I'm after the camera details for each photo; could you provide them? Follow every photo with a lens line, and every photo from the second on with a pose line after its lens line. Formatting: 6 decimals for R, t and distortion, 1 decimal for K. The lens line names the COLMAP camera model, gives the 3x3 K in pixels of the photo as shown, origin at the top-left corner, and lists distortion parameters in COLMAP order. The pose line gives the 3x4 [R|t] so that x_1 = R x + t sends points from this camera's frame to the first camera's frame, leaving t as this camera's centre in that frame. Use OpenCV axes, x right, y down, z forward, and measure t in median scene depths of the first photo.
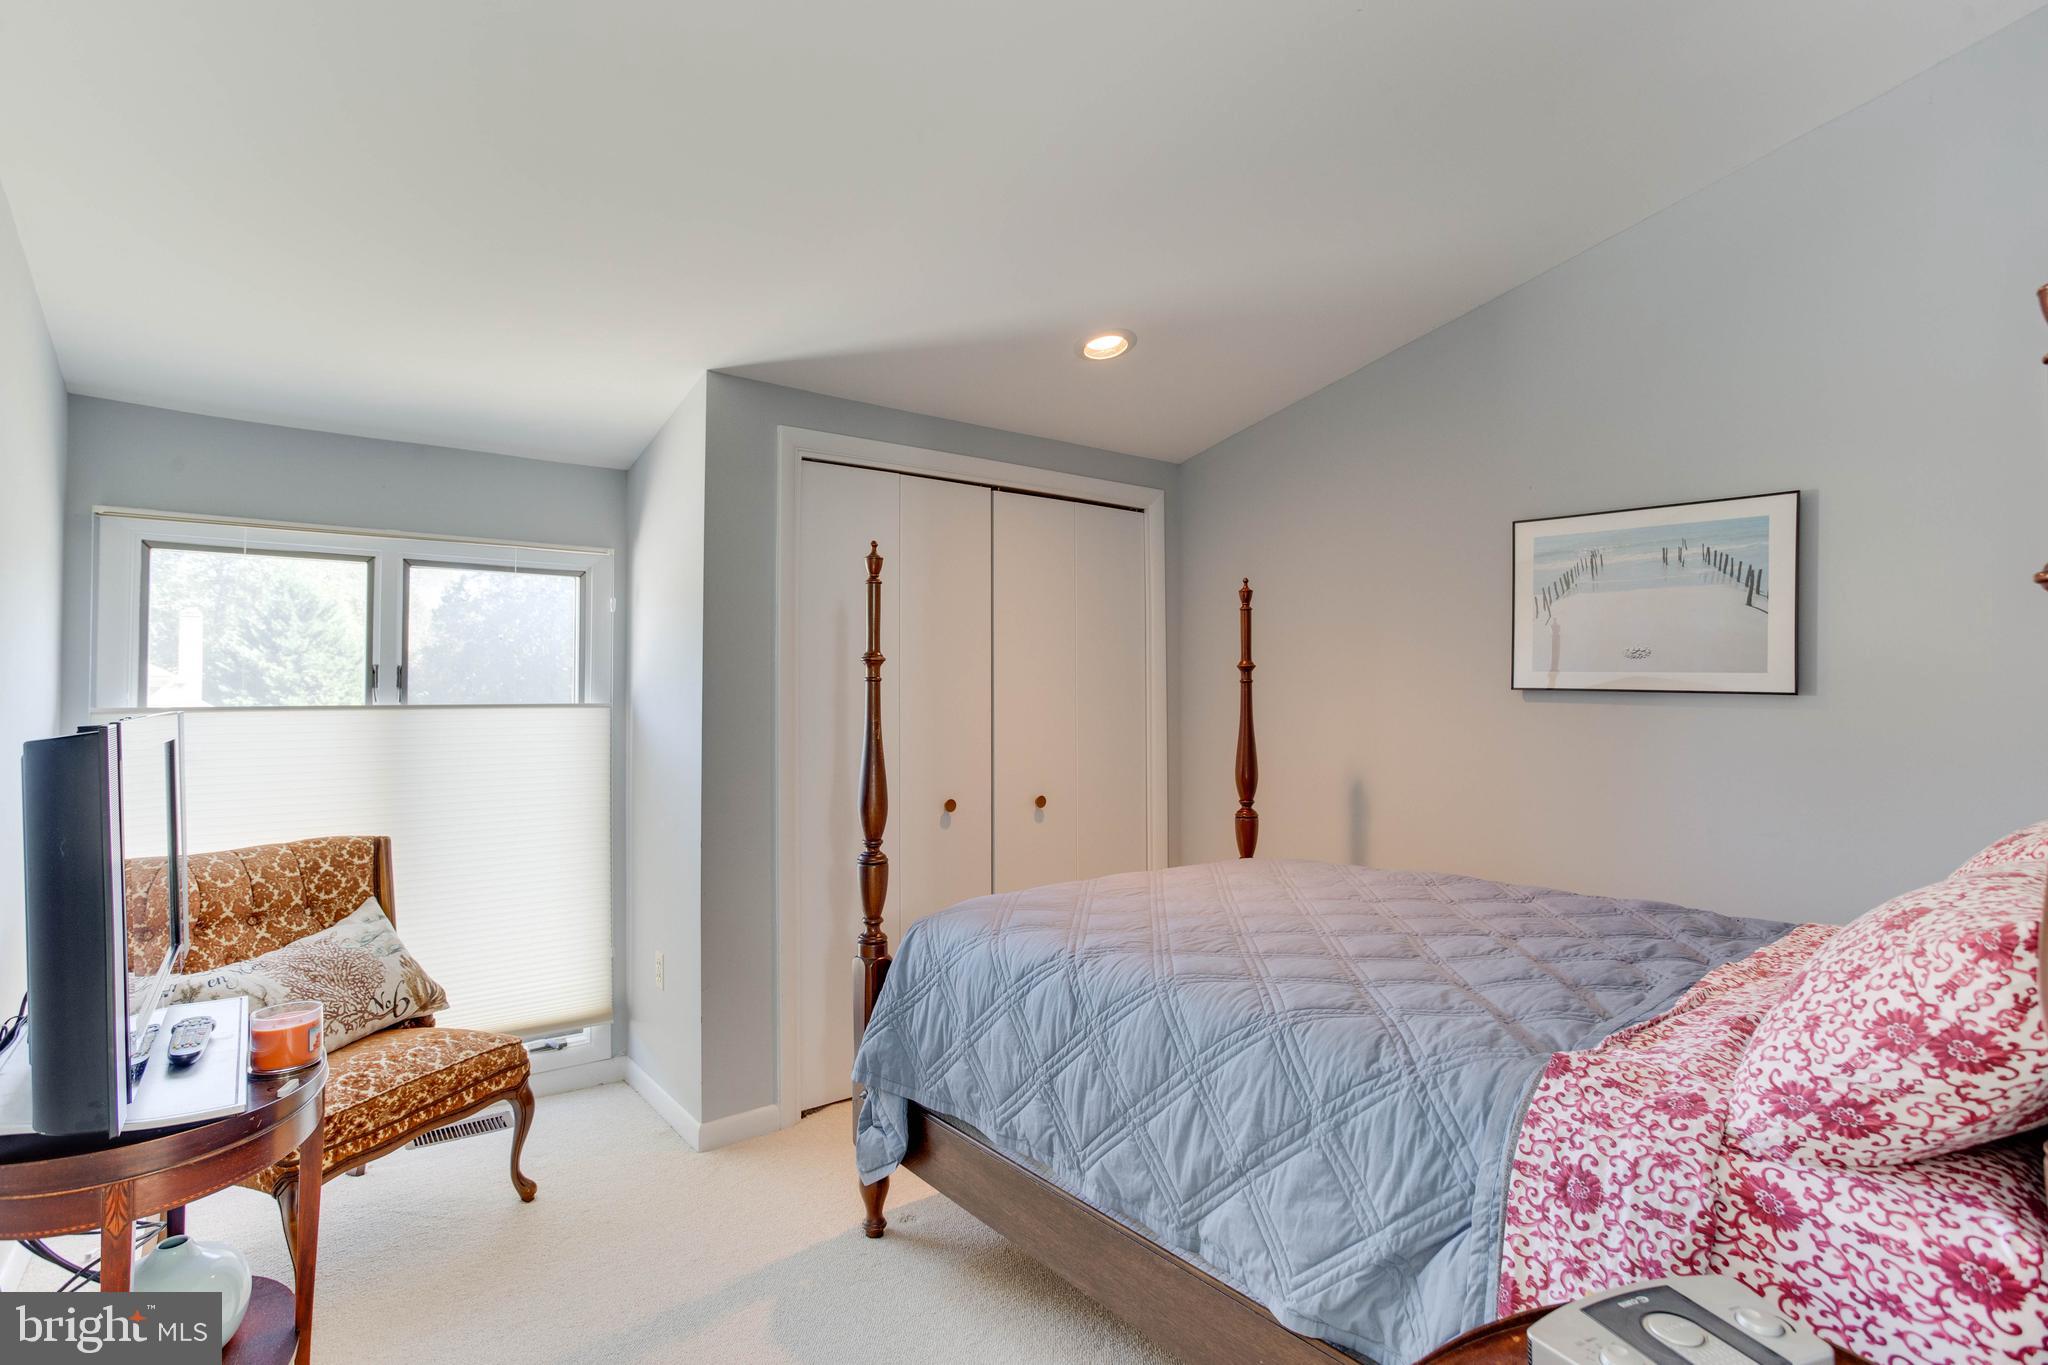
lens RADIAL K [[1001.3, 0, 1037.1], [0, 1001.3, 682.6], [0, 0, 1]] dist [-0.051603, 0.033478]
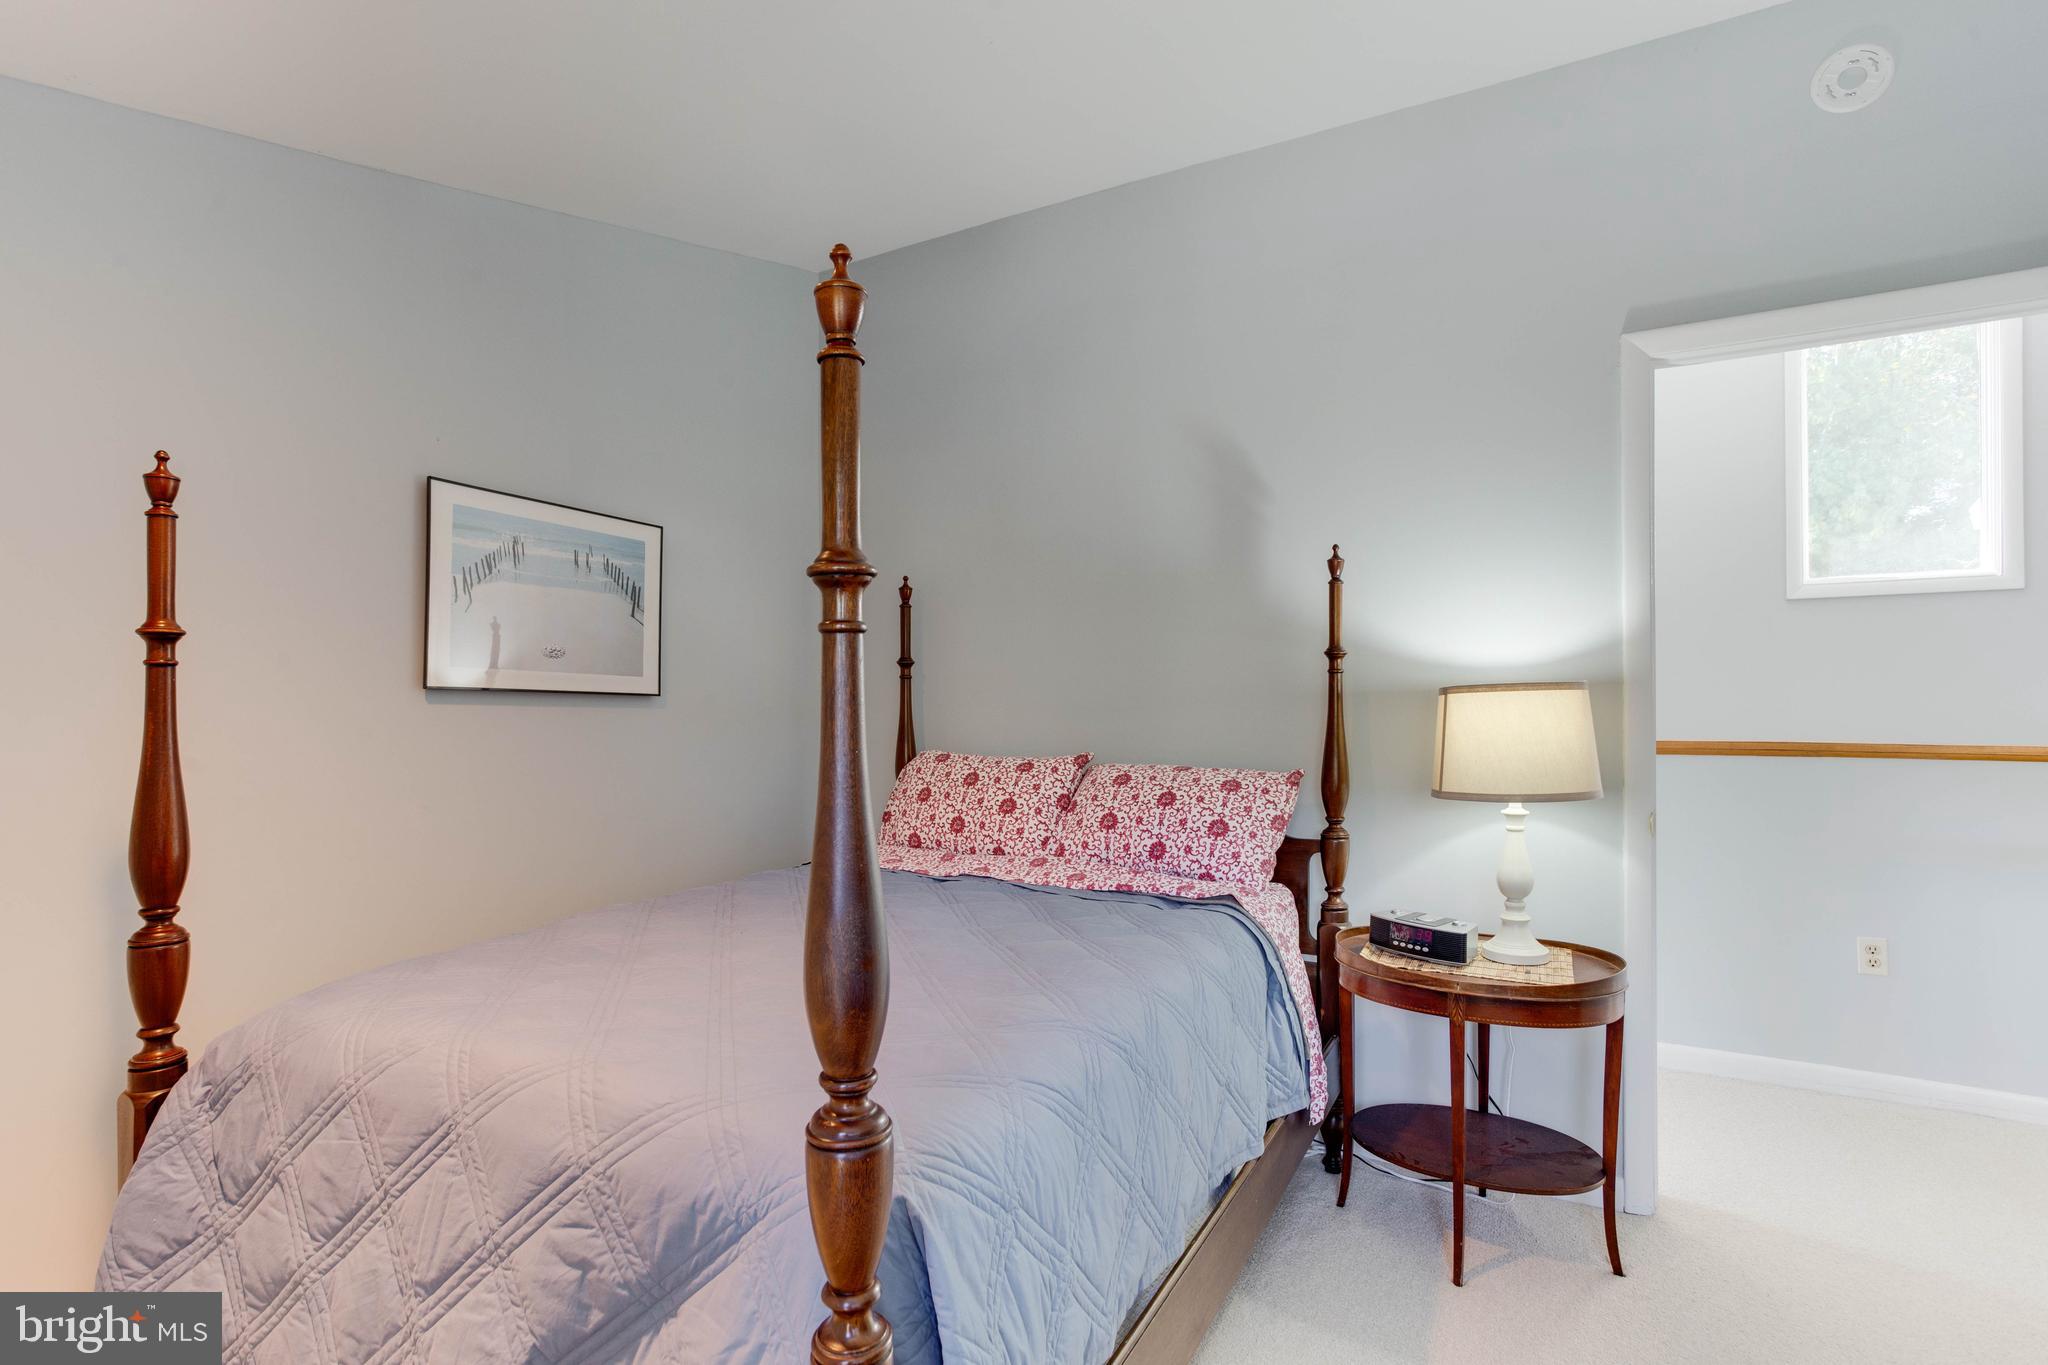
lens RADIAL K [[1001.3, 0, 1037.1], [0, 1001.3, 682.6], [0, 0, 1]] dist [-0.051603, 0.033478]
pose [[-0.397603, 0.021601, 0.917303, -0.450951], [-0.002286, 0.999696, -0.024533, 0.021124], [-0.917555, -0.011852, -0.397433, 0.912373]]
